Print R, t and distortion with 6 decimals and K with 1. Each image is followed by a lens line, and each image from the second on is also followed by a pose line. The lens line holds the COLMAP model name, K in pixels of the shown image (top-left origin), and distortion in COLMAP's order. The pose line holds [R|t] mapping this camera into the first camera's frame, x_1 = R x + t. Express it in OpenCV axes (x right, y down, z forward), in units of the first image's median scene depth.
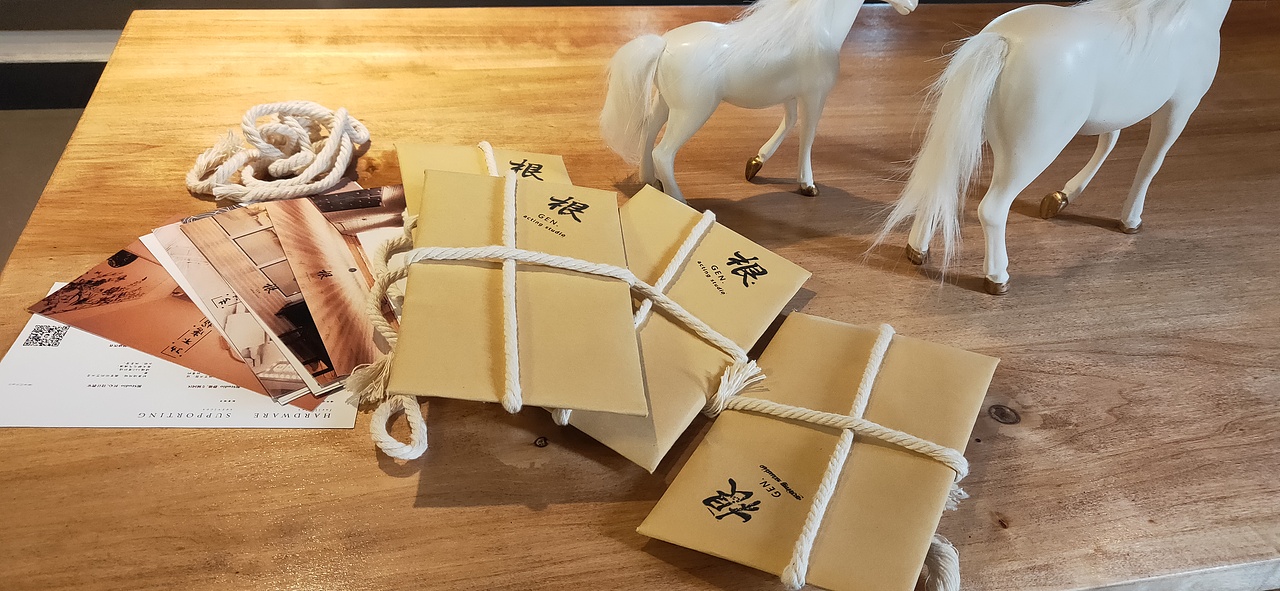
lens RADIAL K [[1004.4, 0, 640.3], [0, 1004.4, 296.0], [0, 0, 1]] dist [-0.004451, 0.008002]
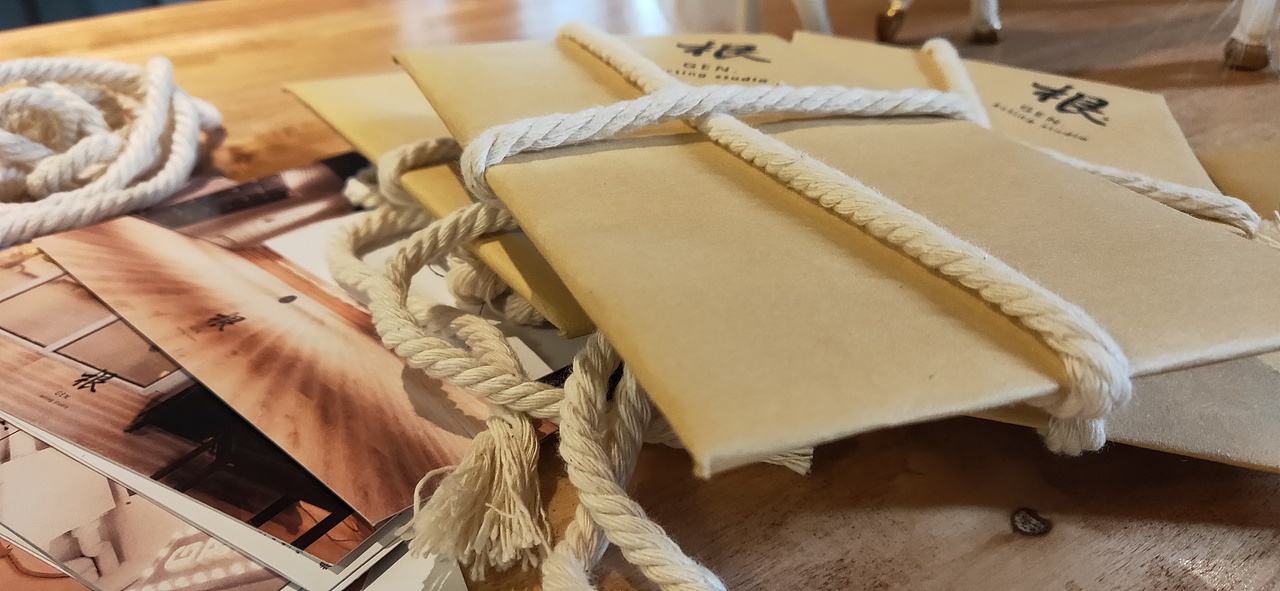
lens RADIAL K [[1004.4, 0, 639.3], [0, 1004.4, 294.7], [0, 0, 1]] dist [-0.004451, 0.008002]
pose [[0.946620, -0.257552, 0.193846, -0.225755], [0.280933, 0.954041, -0.104316, 0.057170], [-0.158071, 0.153205, 0.975470, 0.559191]]
